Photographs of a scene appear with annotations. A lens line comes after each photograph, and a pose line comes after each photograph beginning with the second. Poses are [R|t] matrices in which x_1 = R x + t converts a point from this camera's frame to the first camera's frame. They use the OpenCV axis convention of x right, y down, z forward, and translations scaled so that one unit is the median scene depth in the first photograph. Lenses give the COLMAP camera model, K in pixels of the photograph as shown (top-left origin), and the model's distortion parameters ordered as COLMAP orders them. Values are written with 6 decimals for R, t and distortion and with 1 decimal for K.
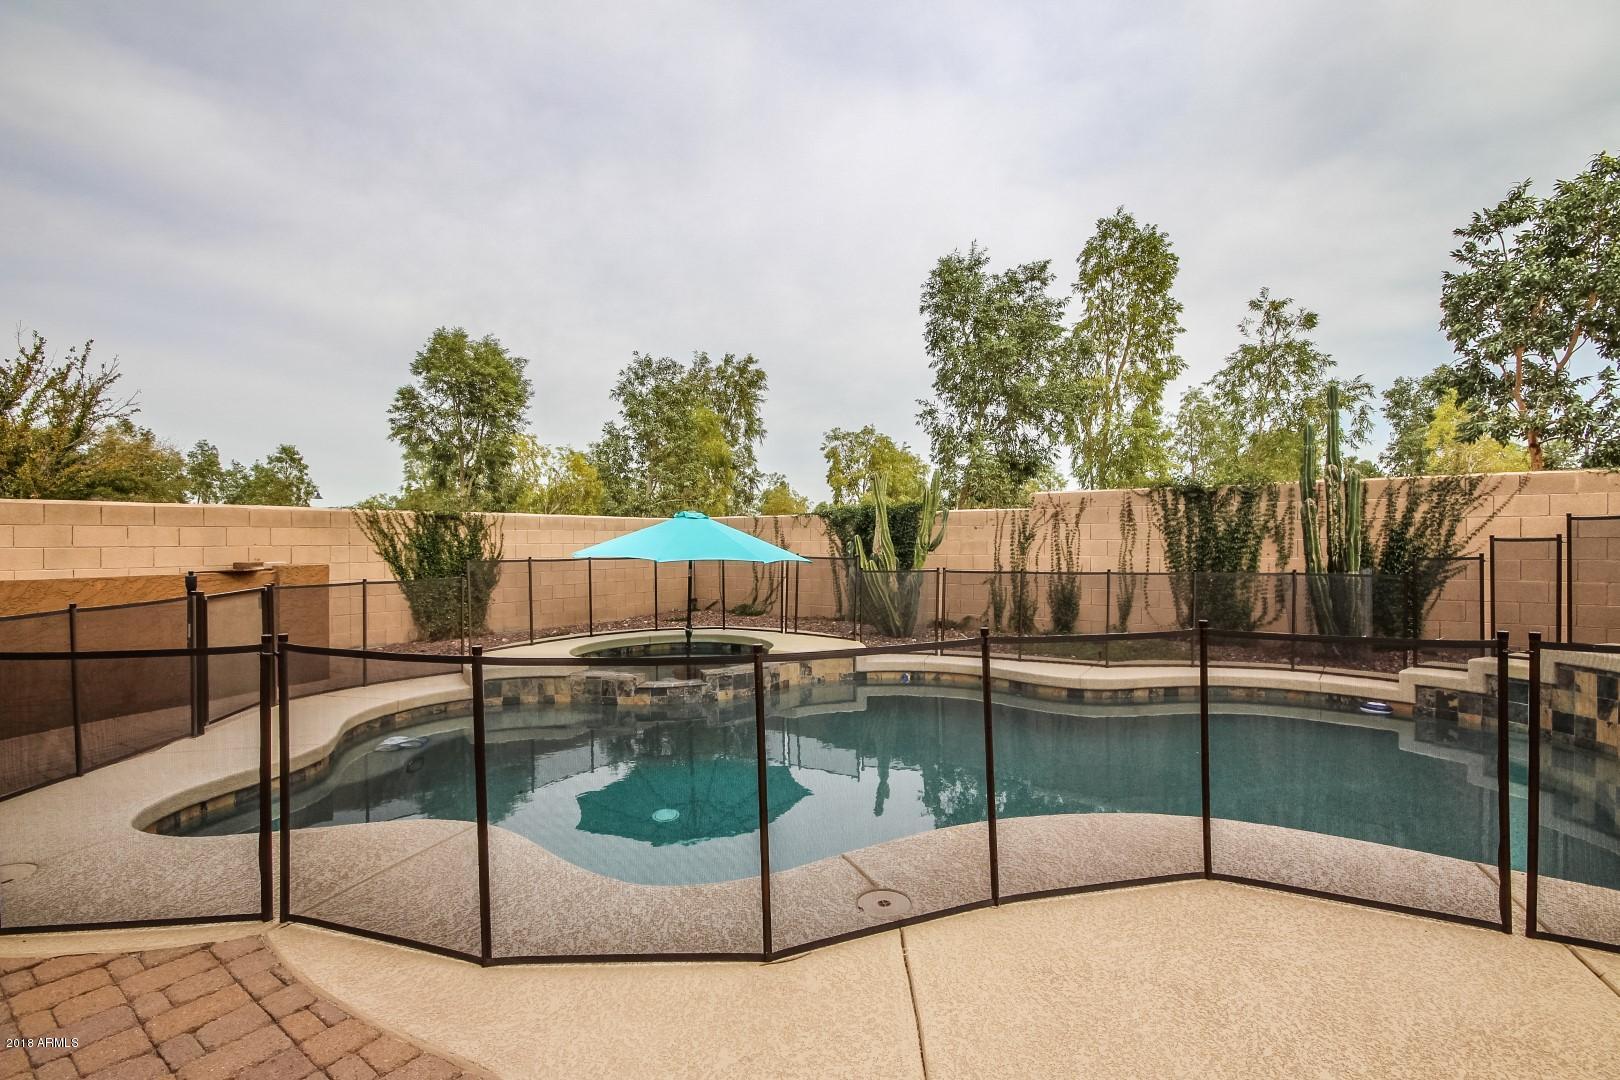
lens RADIAL K [[756.2, 0, 811.0], [0, 756.2, 545.8], [0, 0, 1]] dist [0.002376, 0.000183]
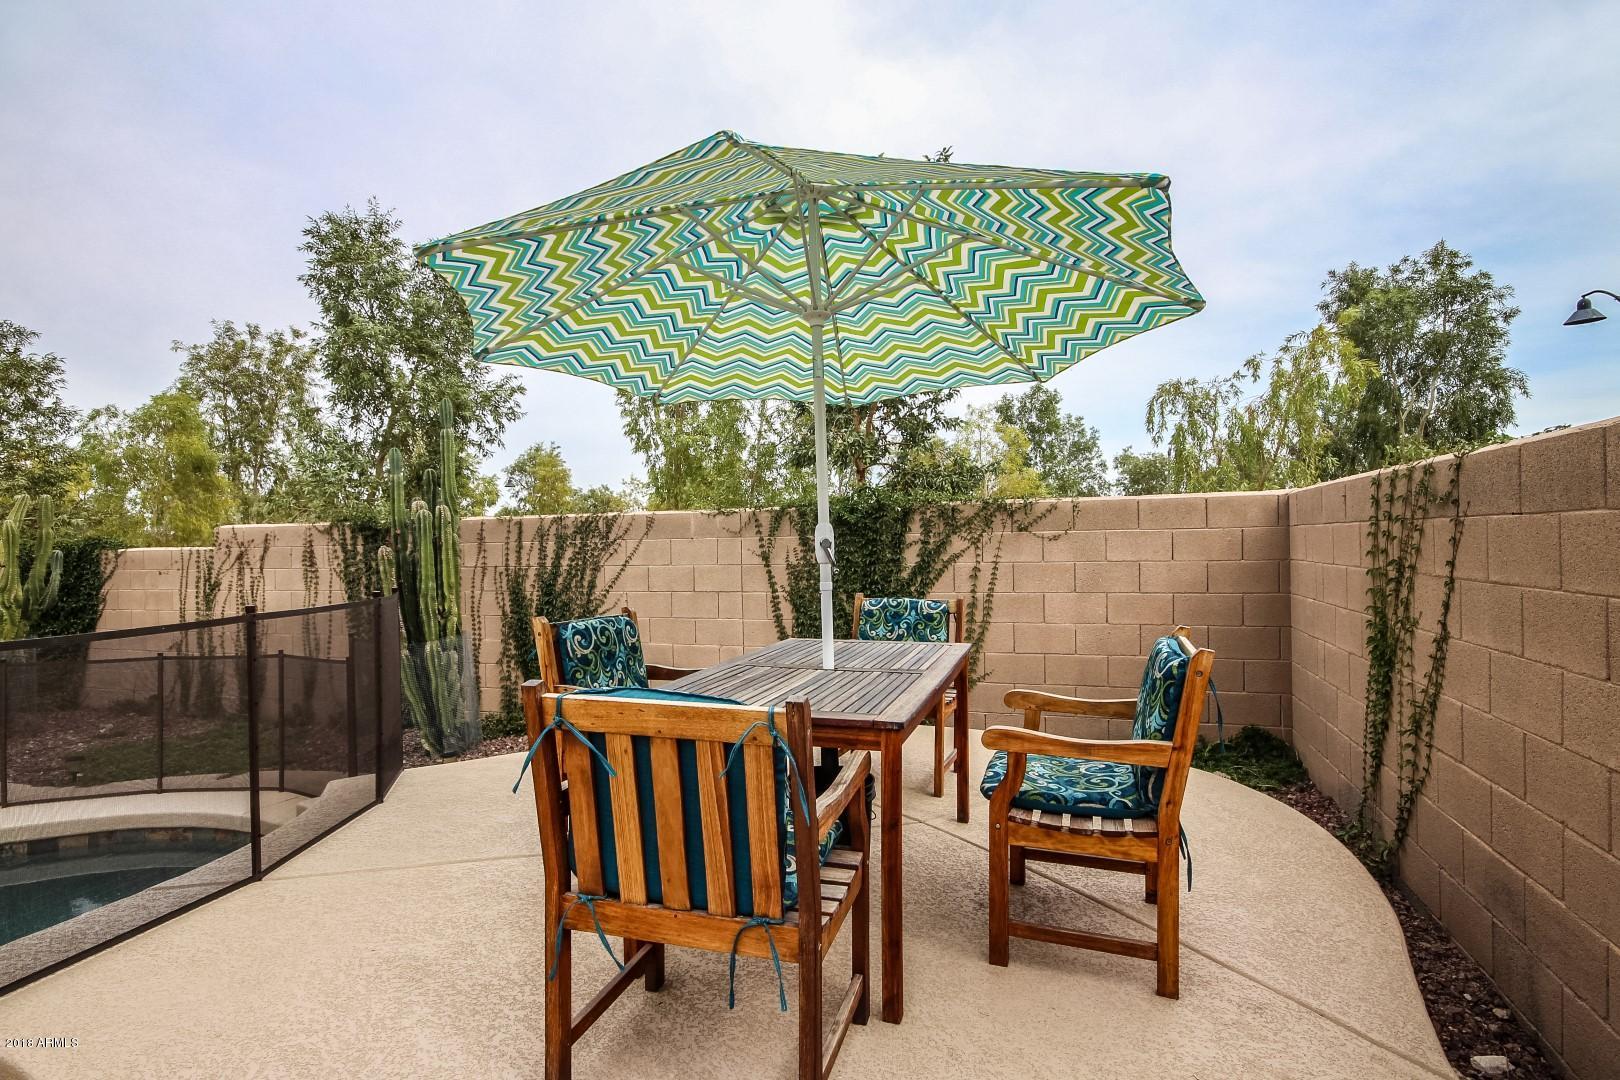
lens RADIAL K [[806.4, 0, 806.7], [0, 806.4, 545.0], [0, 0, 1]] dist [0.000868, 0.000141]
pose [[0.954849, -0.013237, 0.296795, 0.556644], [0.015523, 0.999865, -0.005346, -0.035490], [-0.296684, 0.009712, 0.954926, 0.073174]]
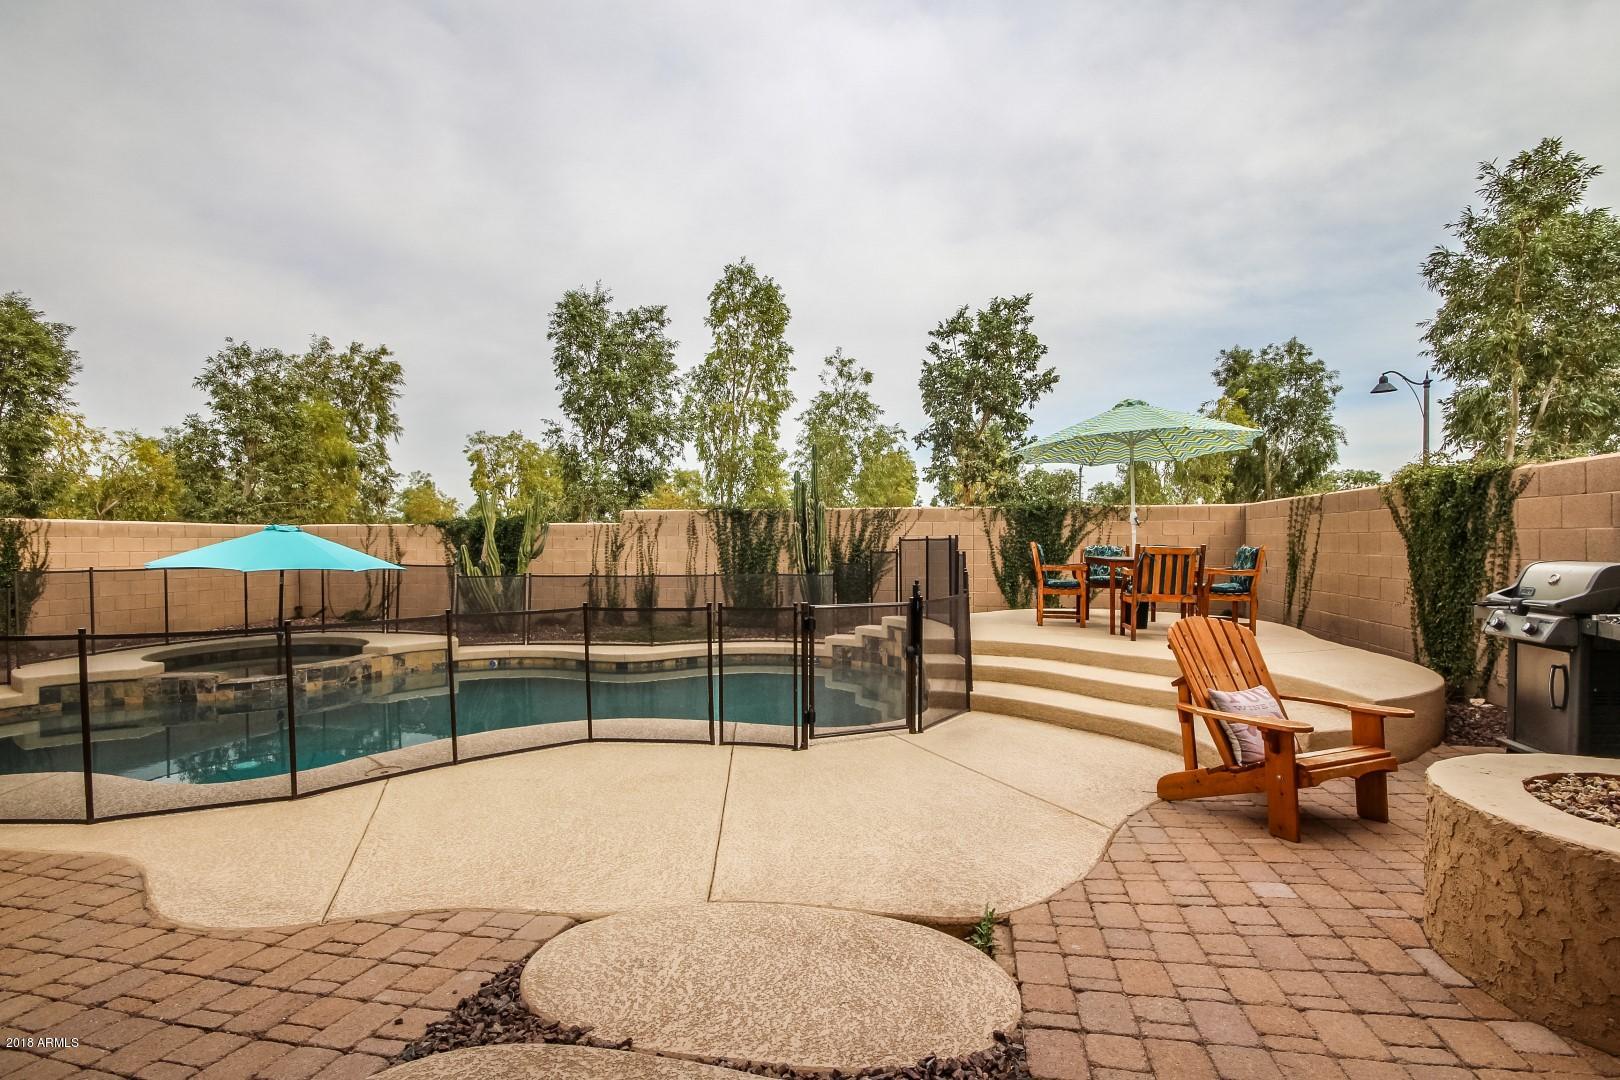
lens RADIAL K [[762.3, 0, 810.5], [0, 762.3, 544.8], [0, 0, 1]] dist [0.001055, -0.000309]
pose [[0.913880, 0.002779, 0.405975, 0.064638], [-0.000889, 0.999988, -0.004845, -0.008114], [-0.405984, 0.004067, 0.913871, -0.226987]]
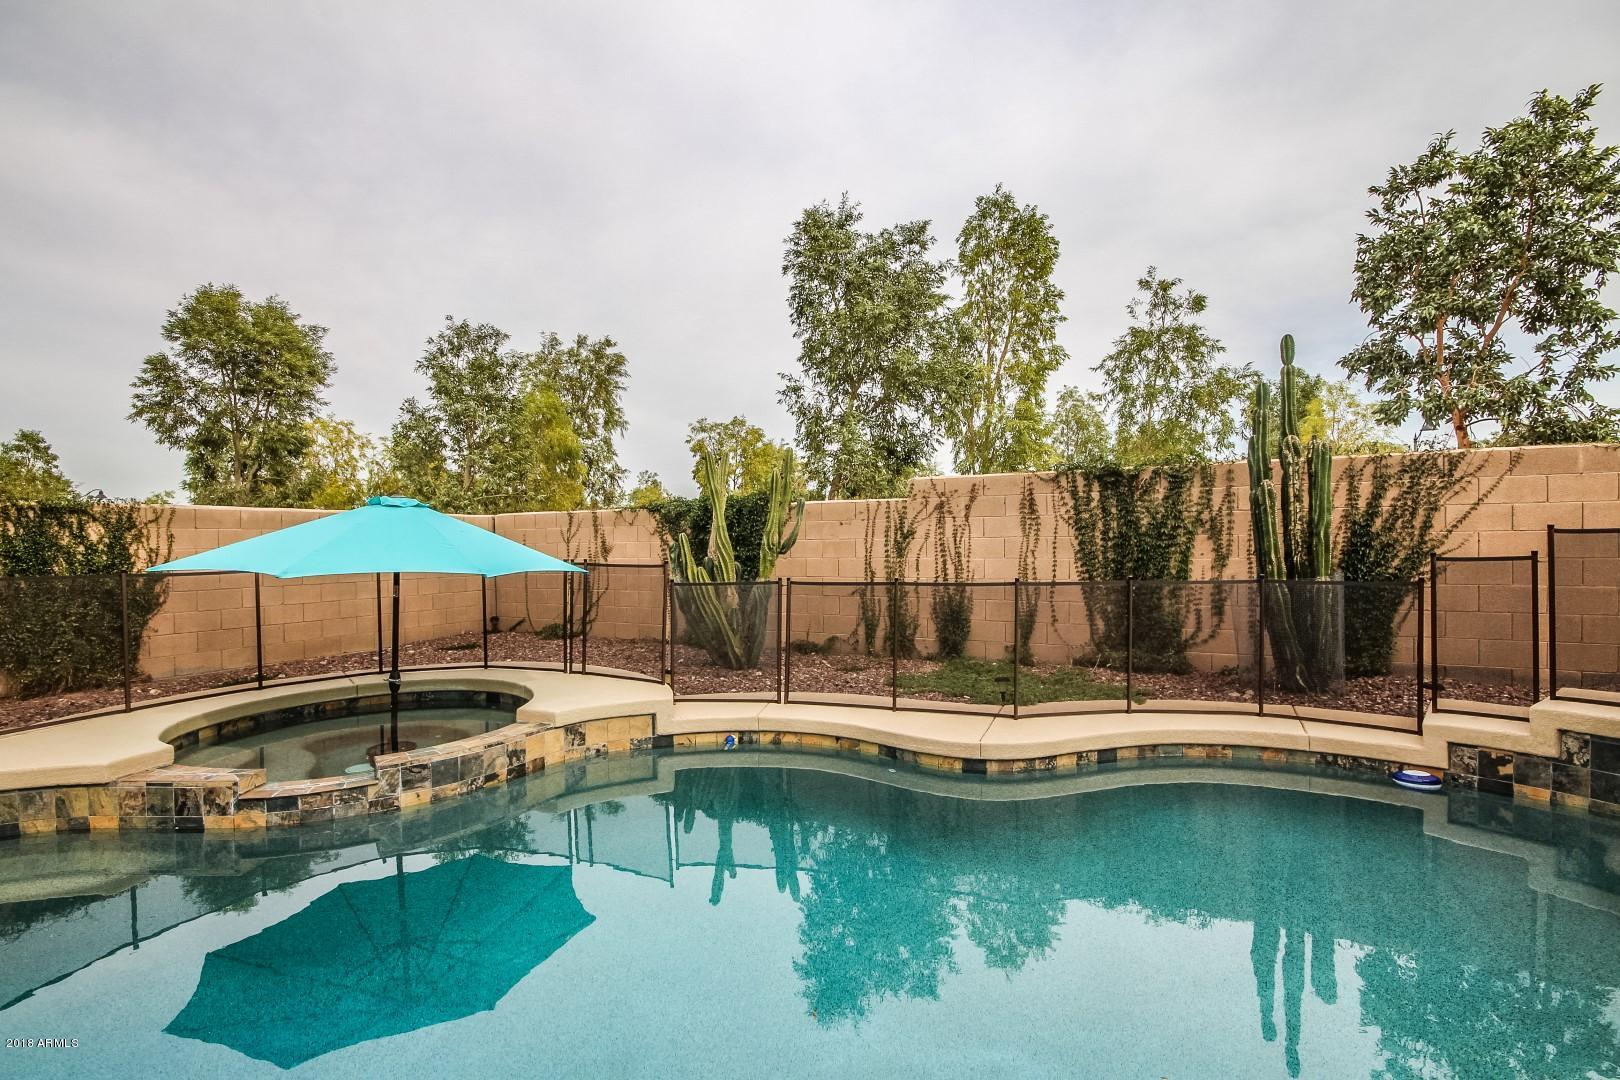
lens RADIAL K [[762.3, 0, 810.5], [0, 762.3, 544.8], [0, 0, 1]] dist [0.001055, -0.000309]
pose [[0.988875, -0.007489, 0.148558, 0.065768], [0.008164, 0.999959, -0.003935, 0.000977], [-0.148522, 0.005104, 0.988896, 0.215699]]
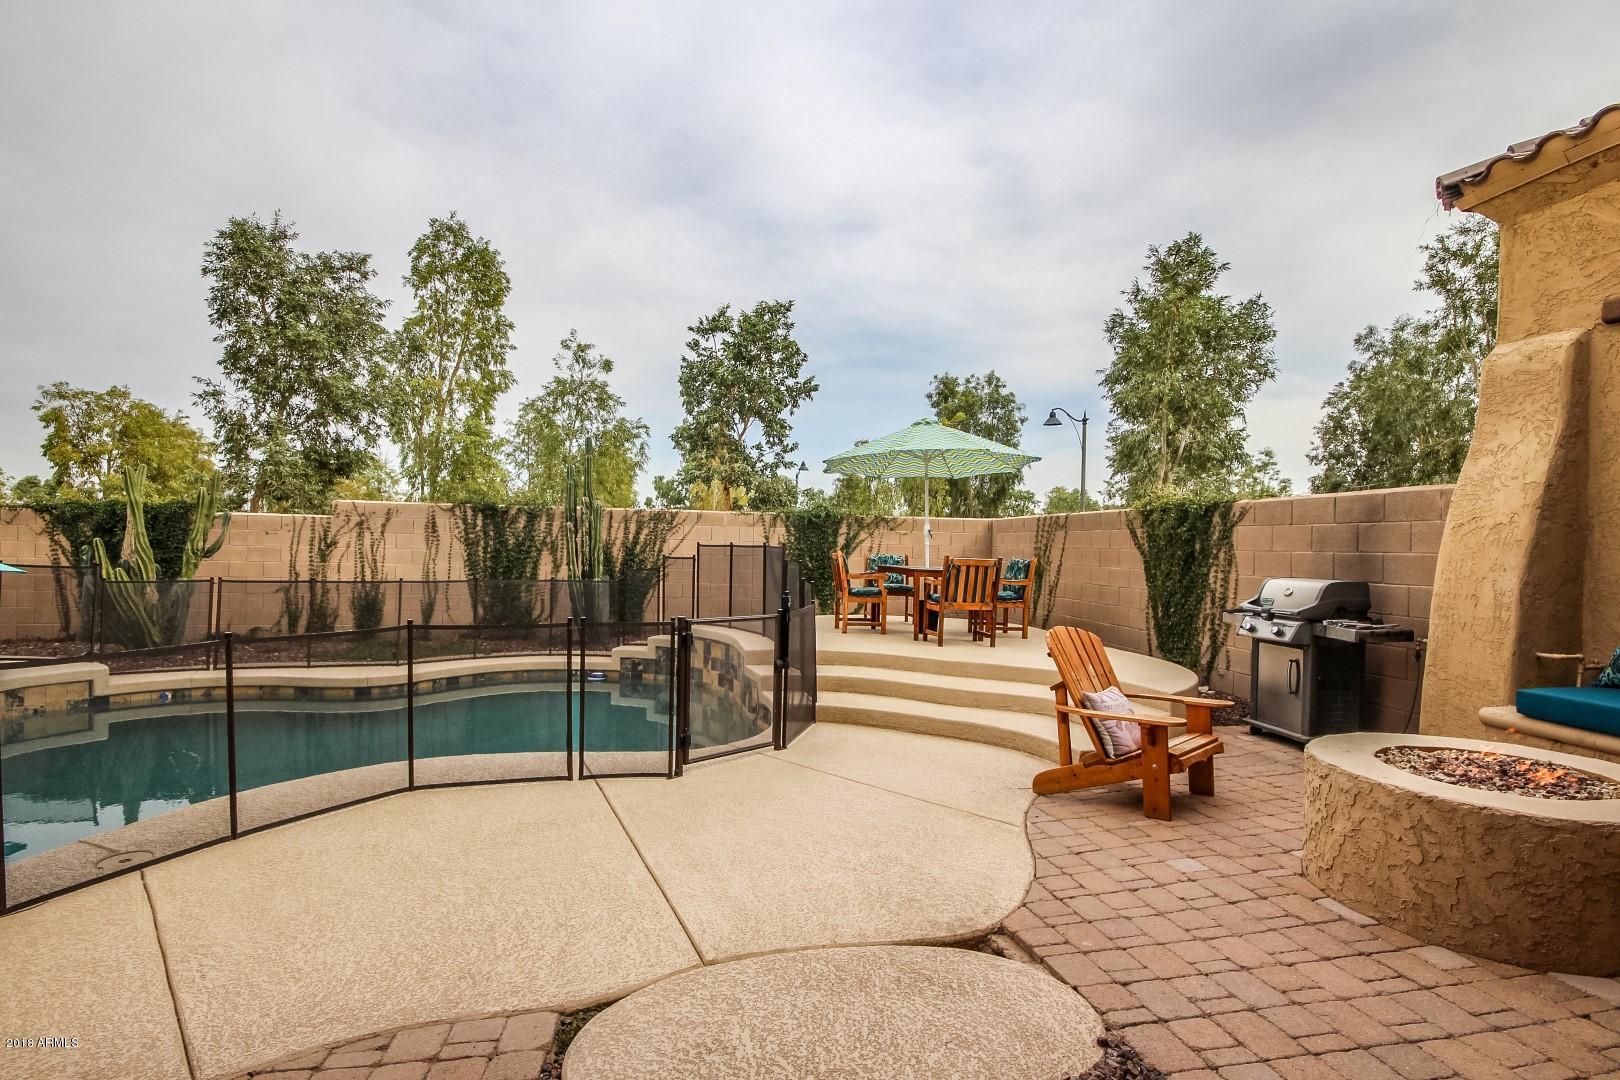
lens RADIAL K [[785.7, 0, 812.9], [0, 785.7, 554.1], [0, 0, 1]] dist [0.002509, -0.001327]
pose [[0.696100, 0.012497, 0.717836, -0.011653], [-0.019808, 0.999802, 0.001802, -0.012221], [-0.717671, -0.015474, 0.696210, -0.161471]]
